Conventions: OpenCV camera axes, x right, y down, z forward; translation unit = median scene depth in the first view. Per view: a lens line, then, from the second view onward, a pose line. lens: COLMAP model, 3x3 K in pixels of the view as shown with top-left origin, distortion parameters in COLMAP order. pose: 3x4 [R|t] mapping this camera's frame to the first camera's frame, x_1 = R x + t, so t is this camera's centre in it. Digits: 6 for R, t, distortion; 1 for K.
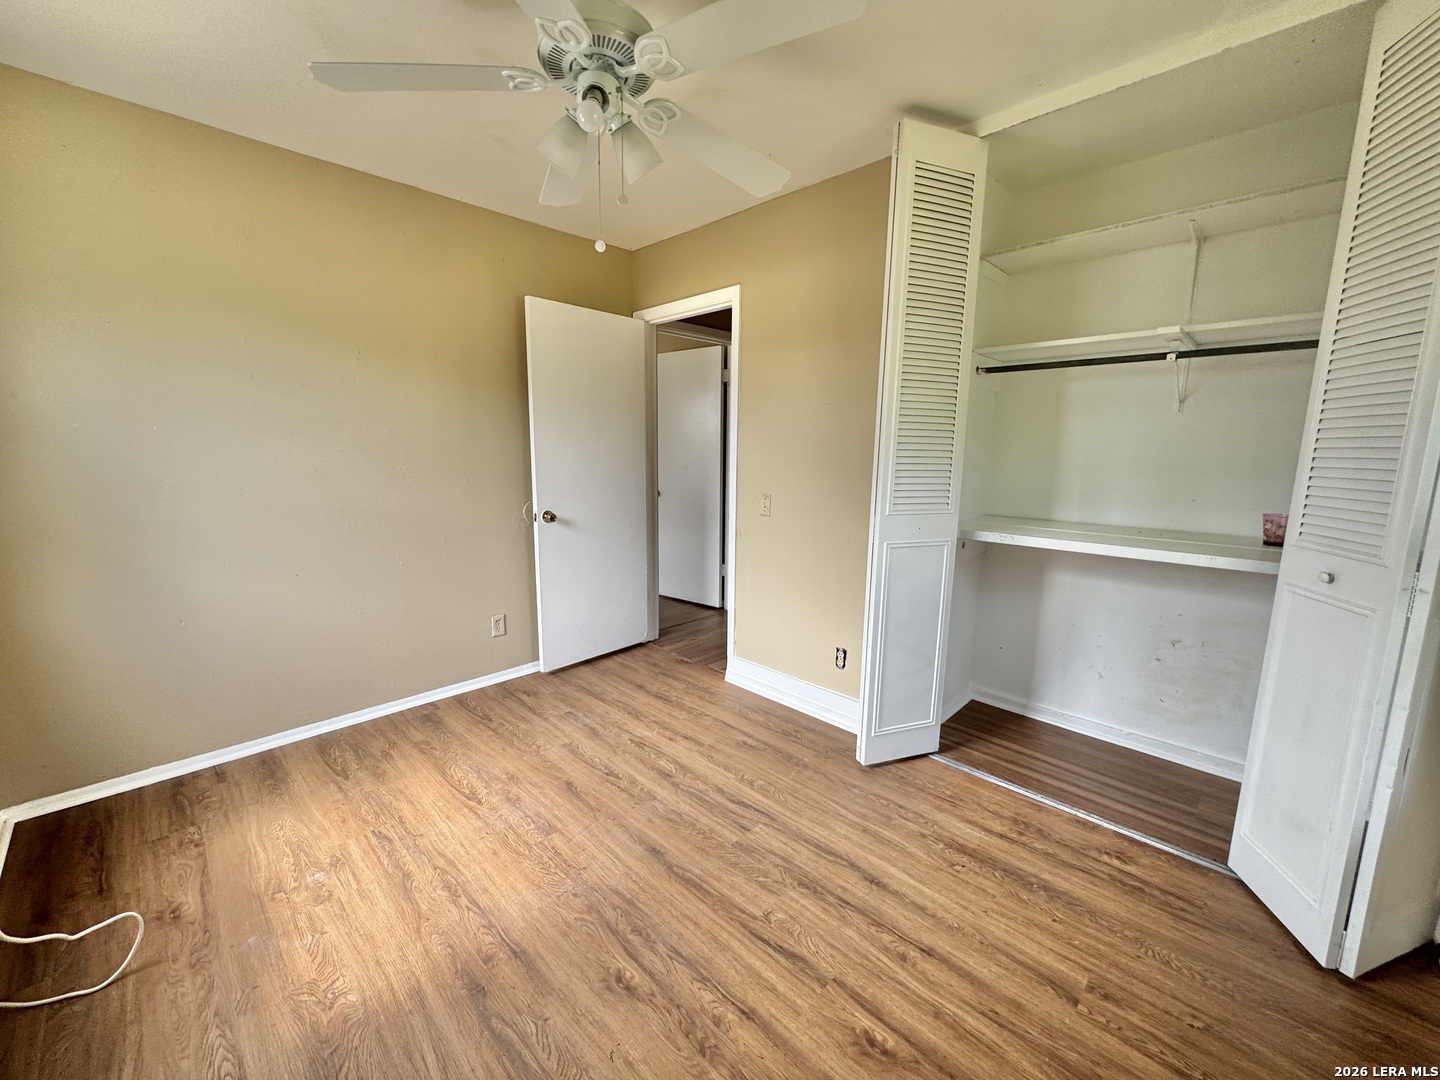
lens RADIAL K [[573.7, 0, 720.0], [0, 573.7, 540.0], [0, 0, 1]] dist [-0.001440, -0.000972]
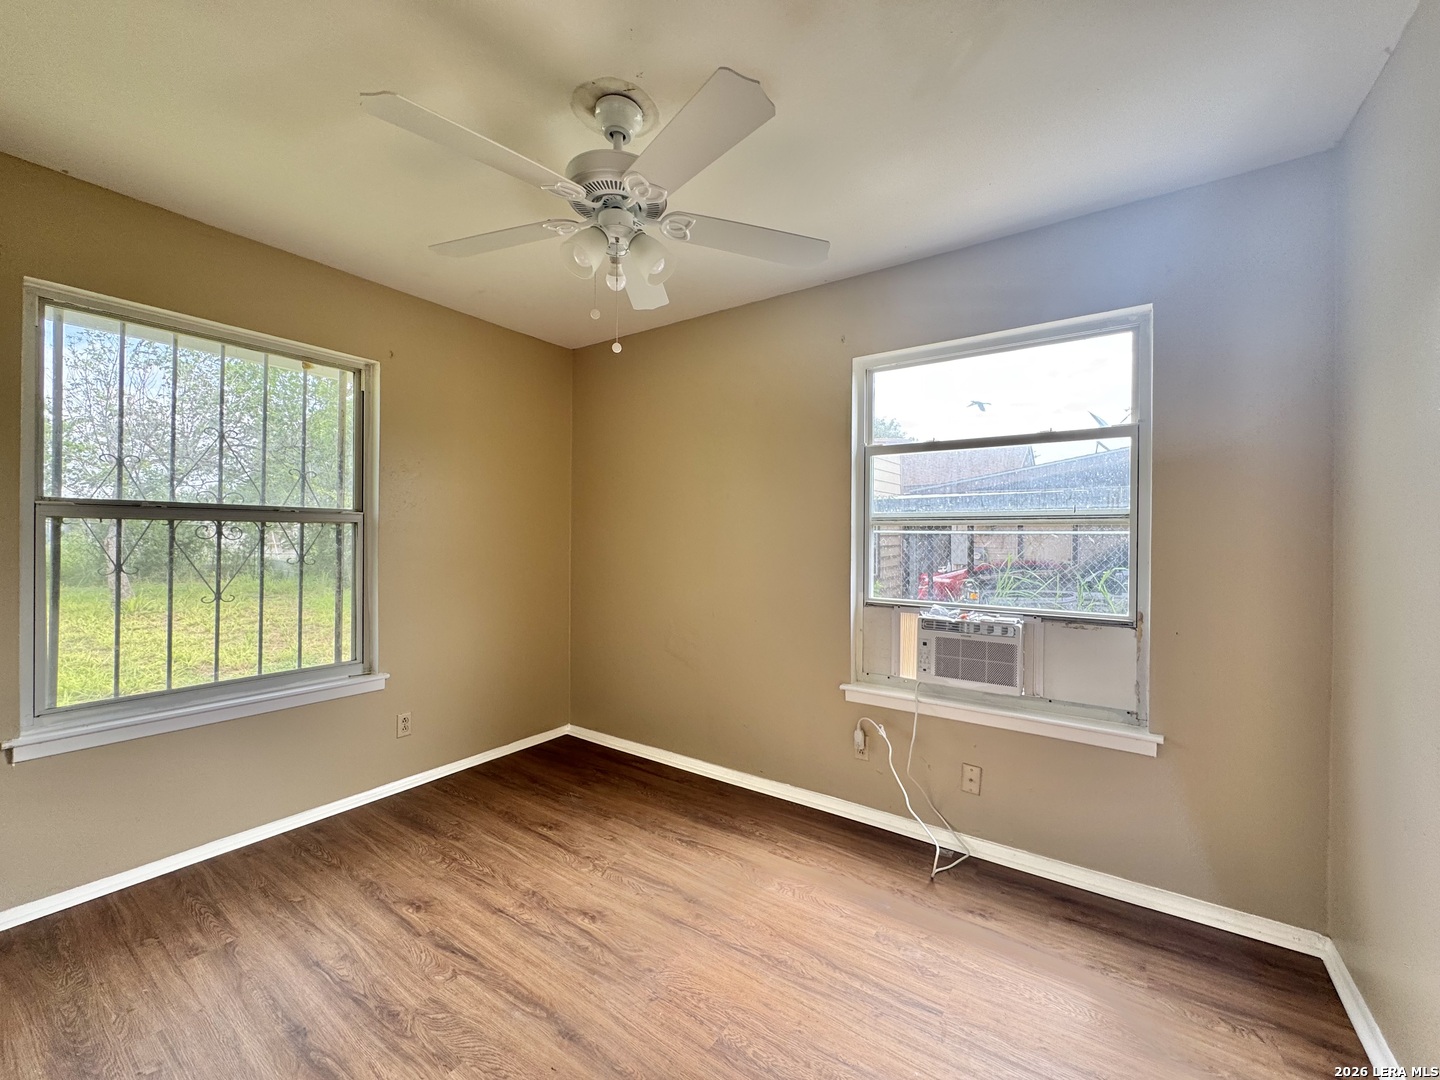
lens RADIAL K [[573.7, 0, 720.0], [0, 573.7, 540.0], [0, 0, 1]] dist [-0.001440, -0.000972]
pose [[-0.984788, -0.016088, -0.173015, -0.208281], [-0.044855, 0.985494, 0.163672, -0.314779], [0.167872, 0.168943, -0.971225, 2.061044]]
